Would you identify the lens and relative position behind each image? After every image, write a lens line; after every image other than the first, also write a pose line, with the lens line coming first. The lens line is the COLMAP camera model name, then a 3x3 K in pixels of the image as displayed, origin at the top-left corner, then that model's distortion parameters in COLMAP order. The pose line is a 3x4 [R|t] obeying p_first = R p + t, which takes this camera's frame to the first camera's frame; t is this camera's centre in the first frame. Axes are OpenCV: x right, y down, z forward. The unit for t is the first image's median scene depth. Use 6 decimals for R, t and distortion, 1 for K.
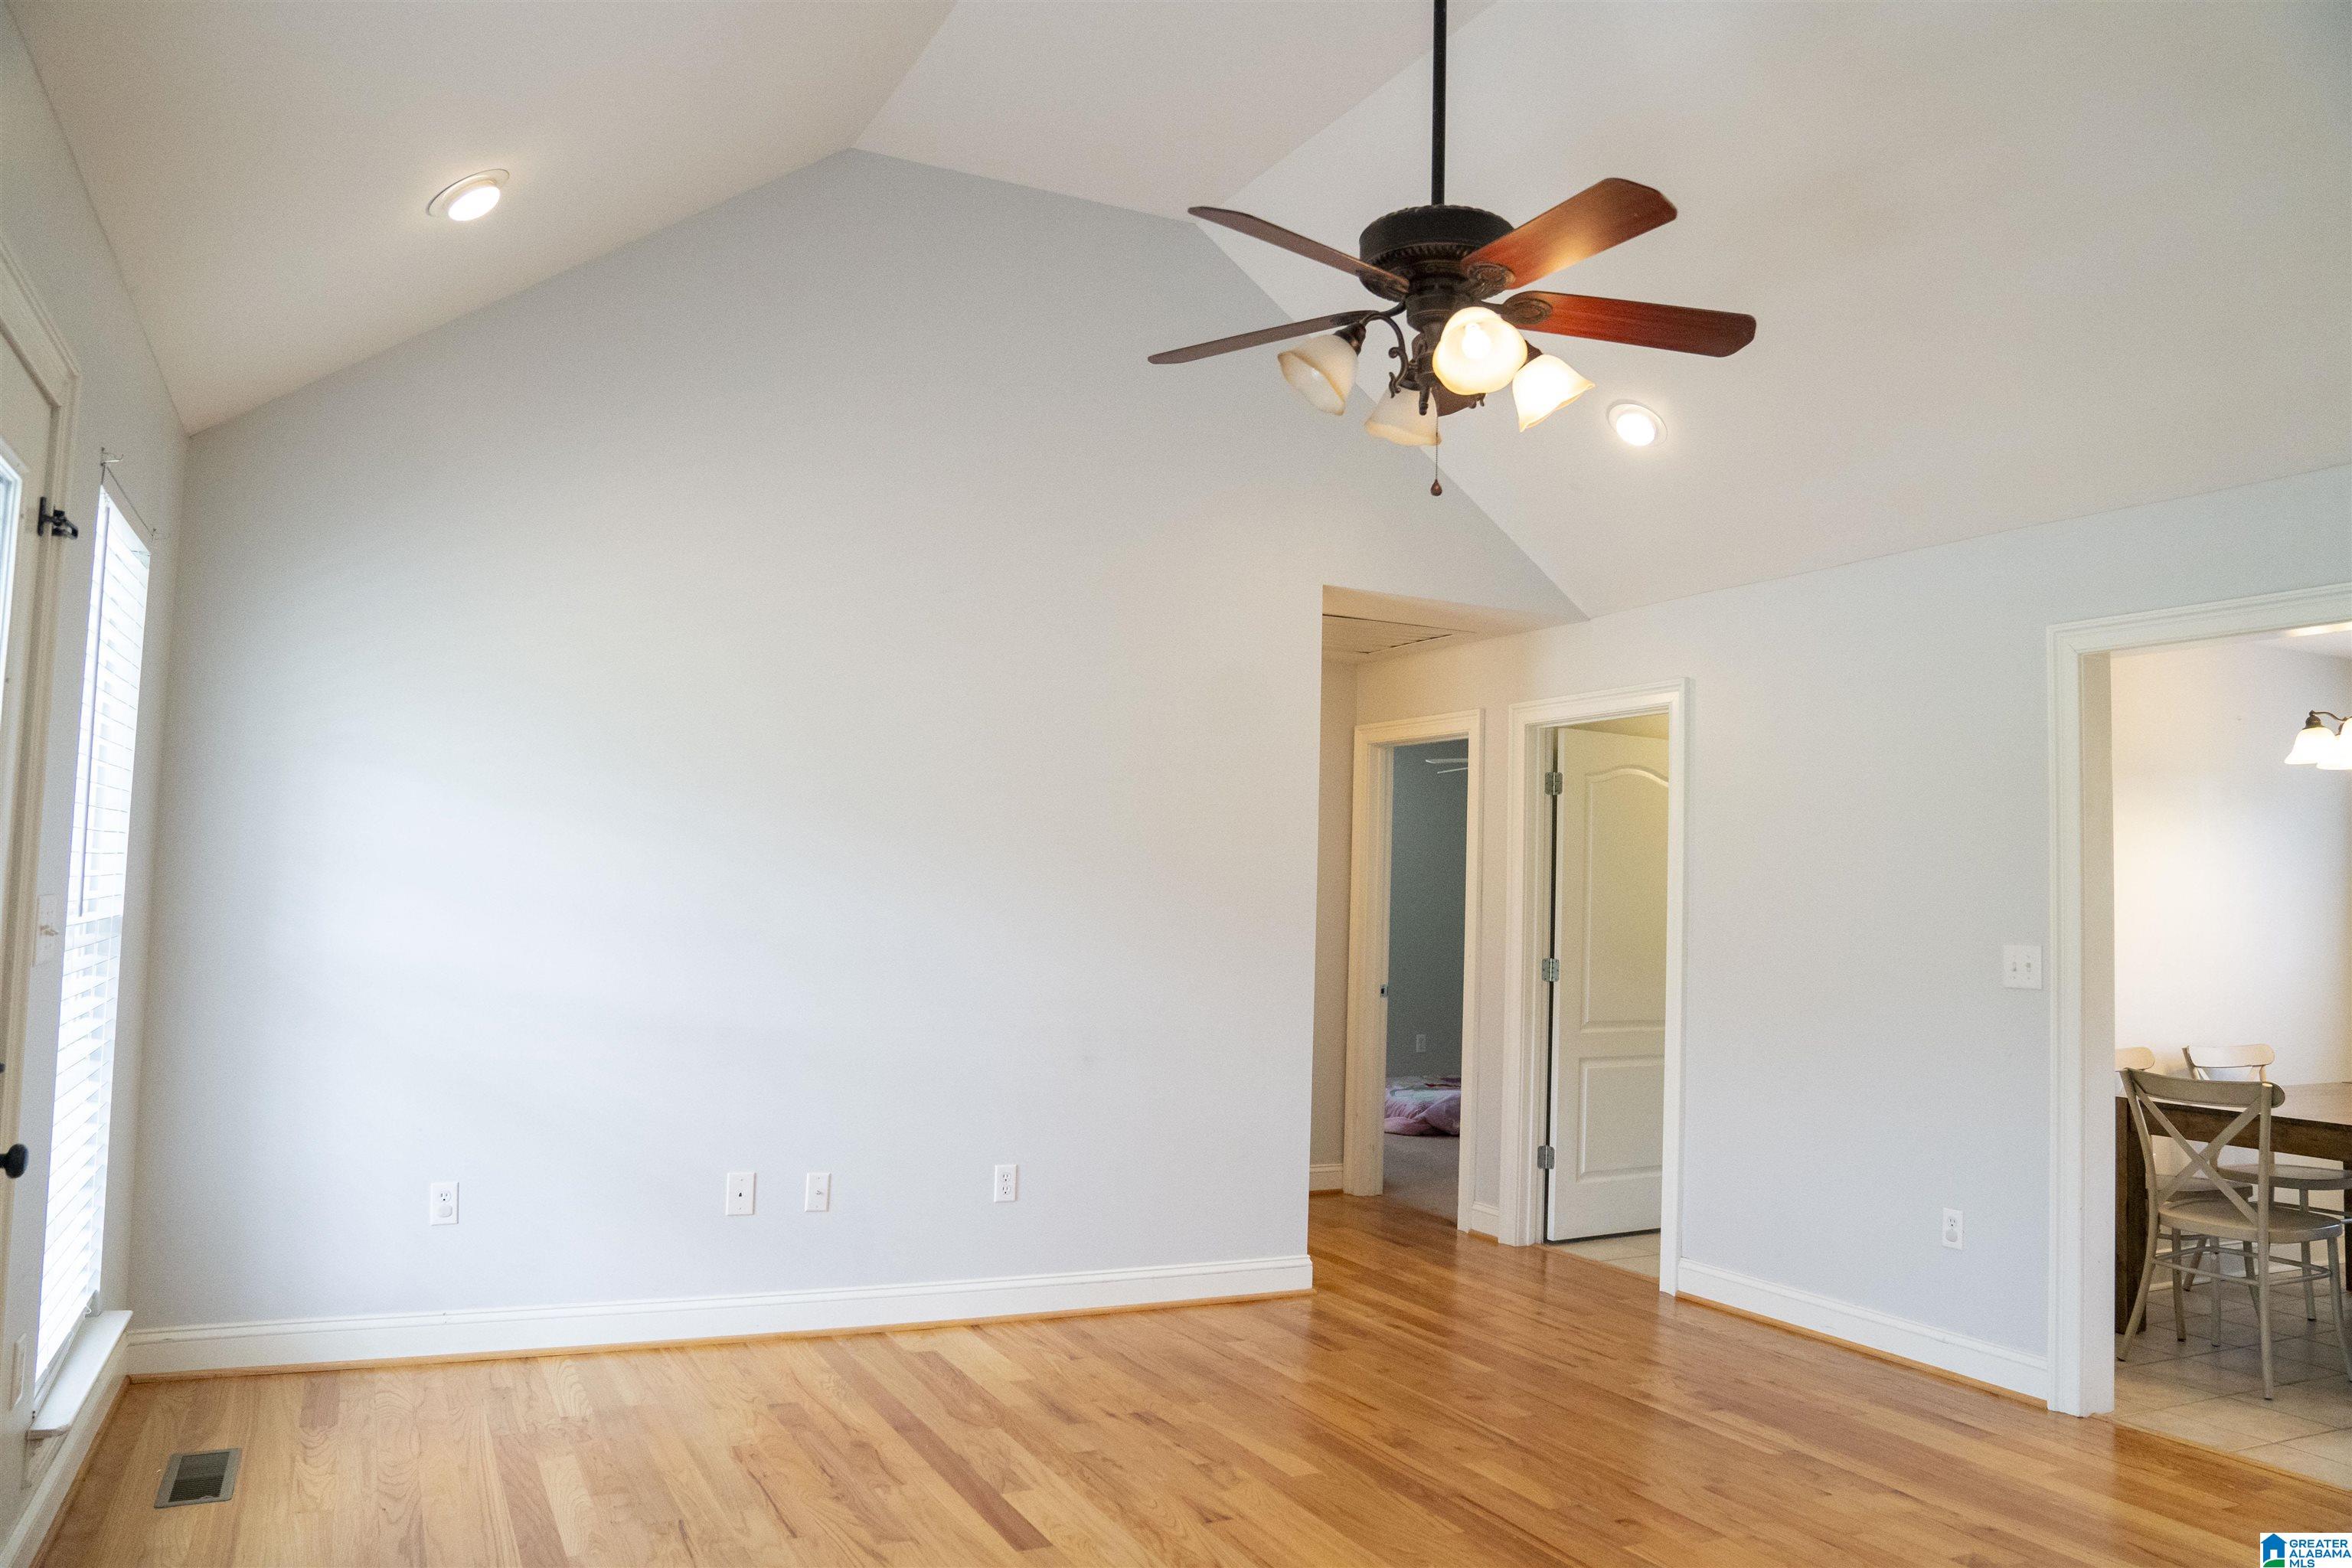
lens RADIAL K [[1696.4, 0, 1176.0], [0, 1696.4, 784.0], [0, 0, 1]] dist [-0.133630, 0.141329]
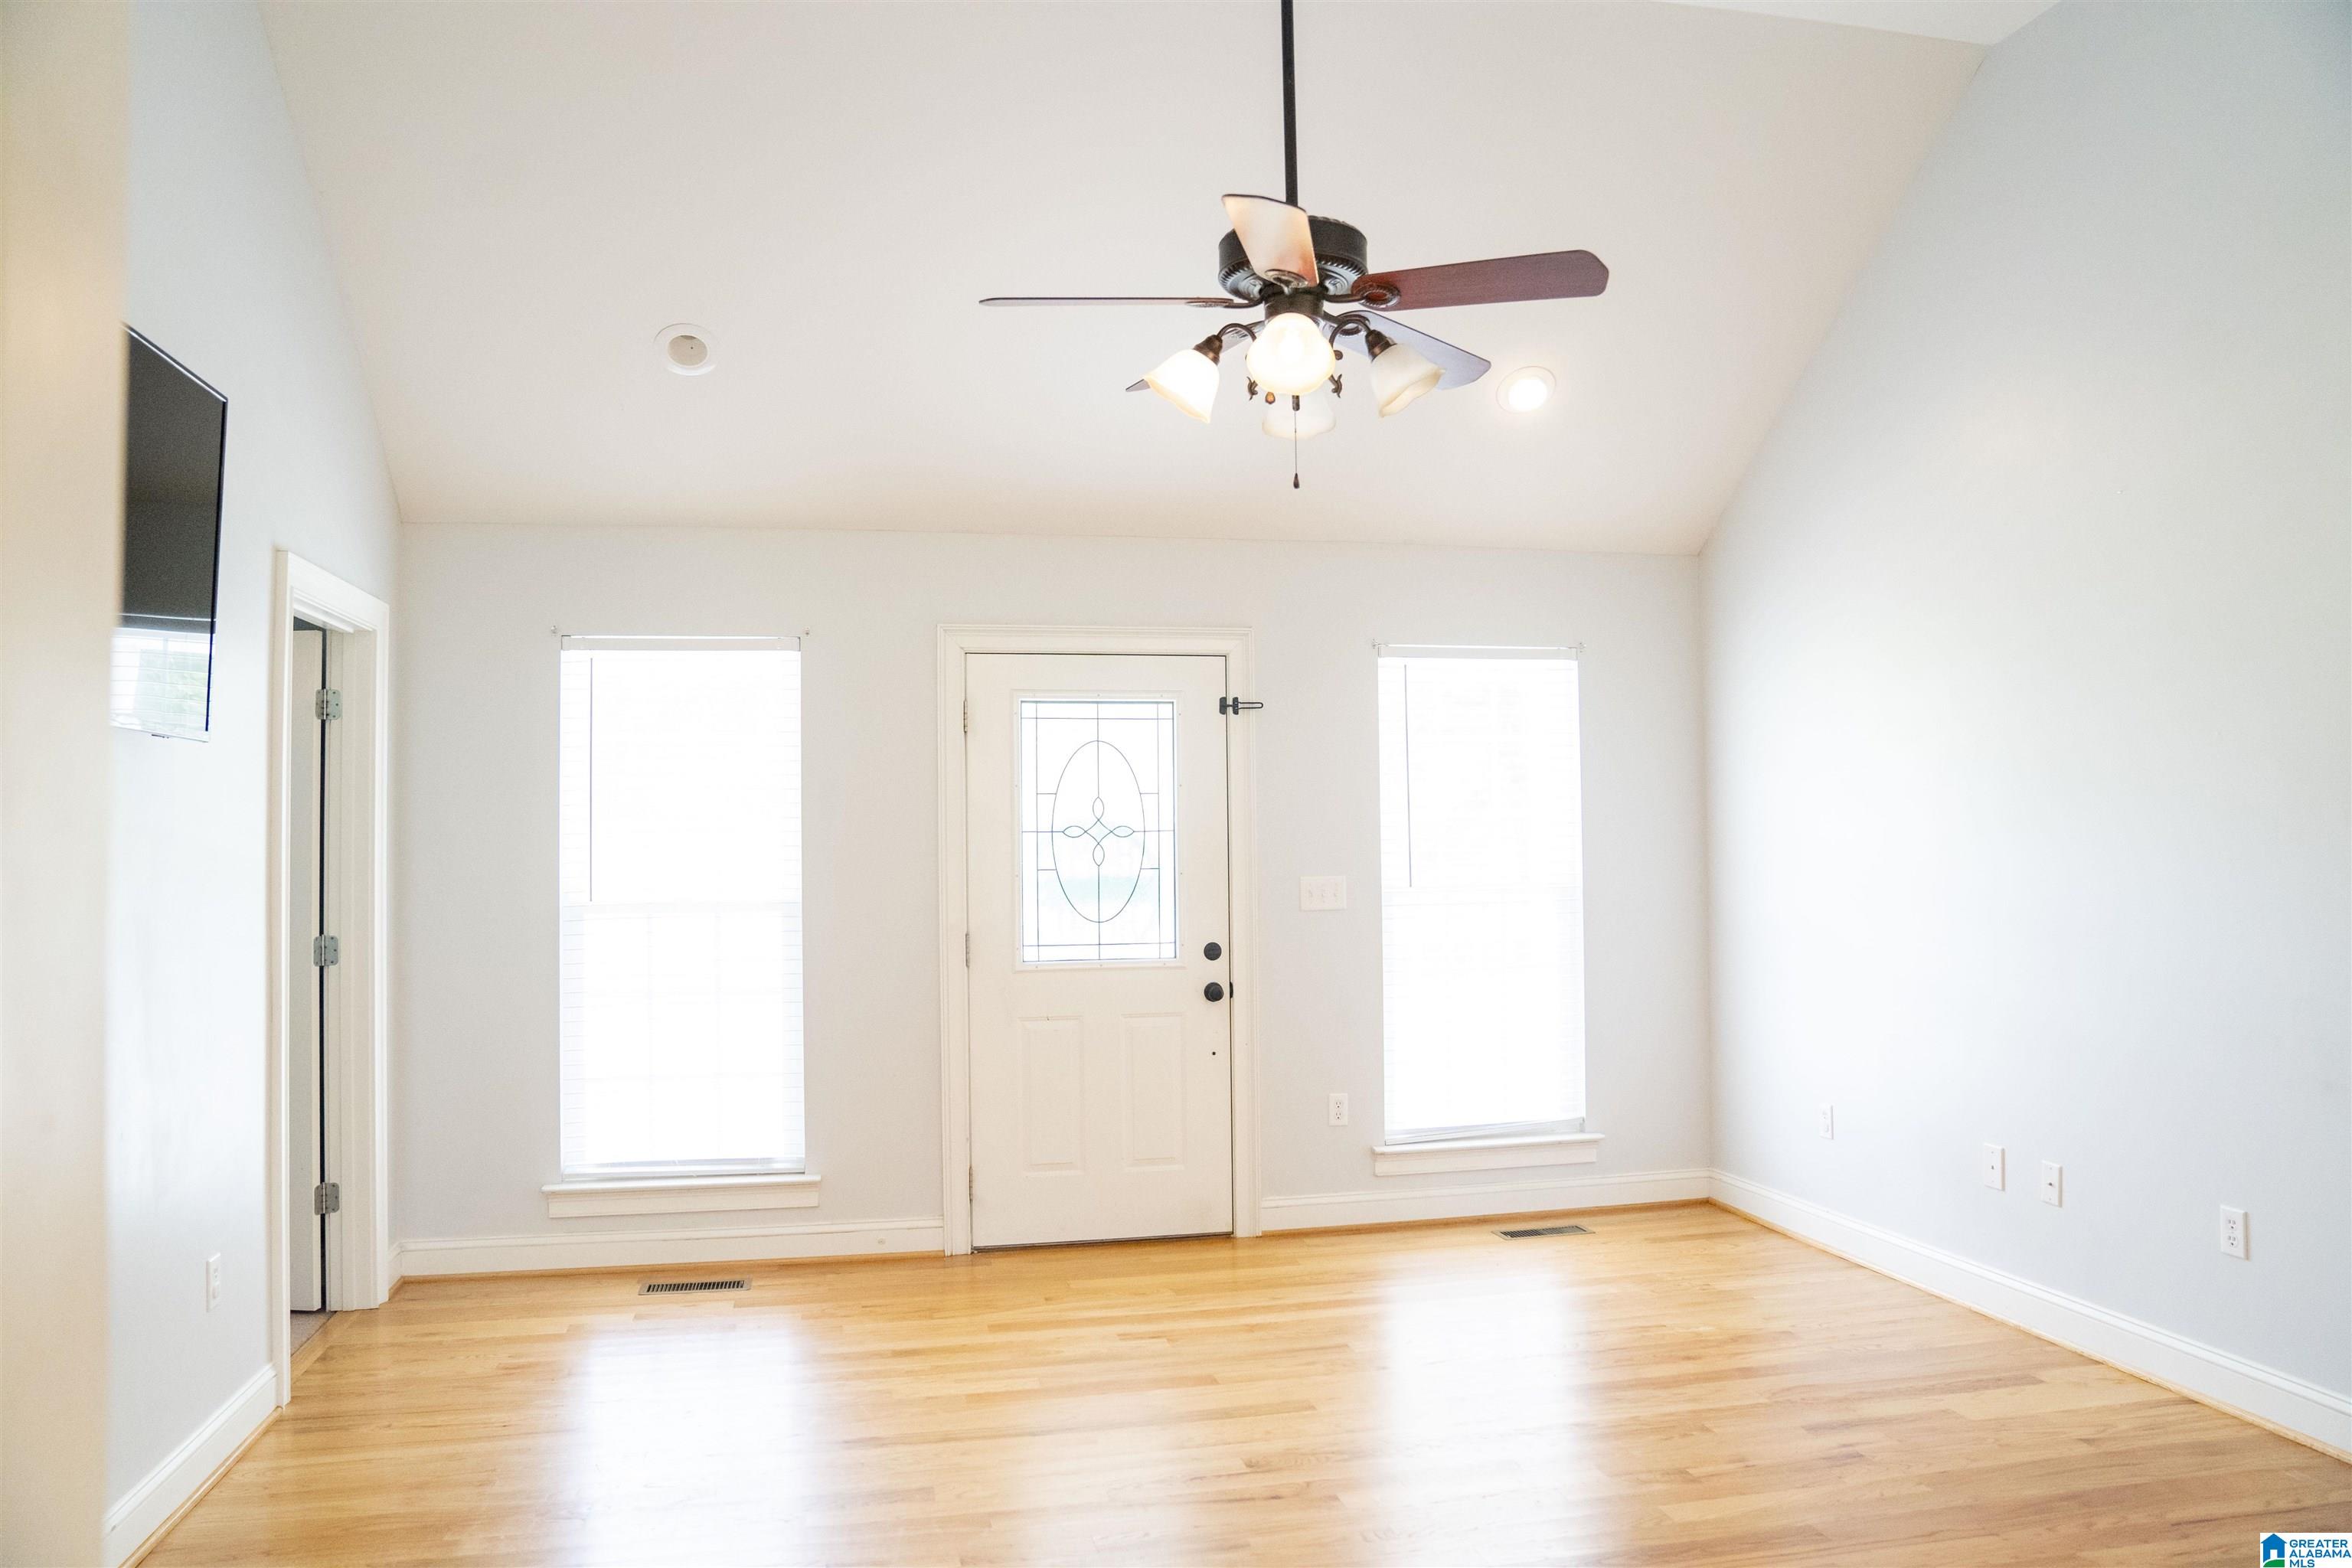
lens RADIAL K [[1696.4, 0, 1176.0], [0, 1696.4, 784.0], [0, 0, 1]] dist [-0.133630, 0.141329]
pose [[-0.255336, -0.057239, -0.965157, 0.917343], [0.075808, 0.993988, -0.079004, 0.070580], [0.963876, -0.093339, -0.249462, 0.905146]]
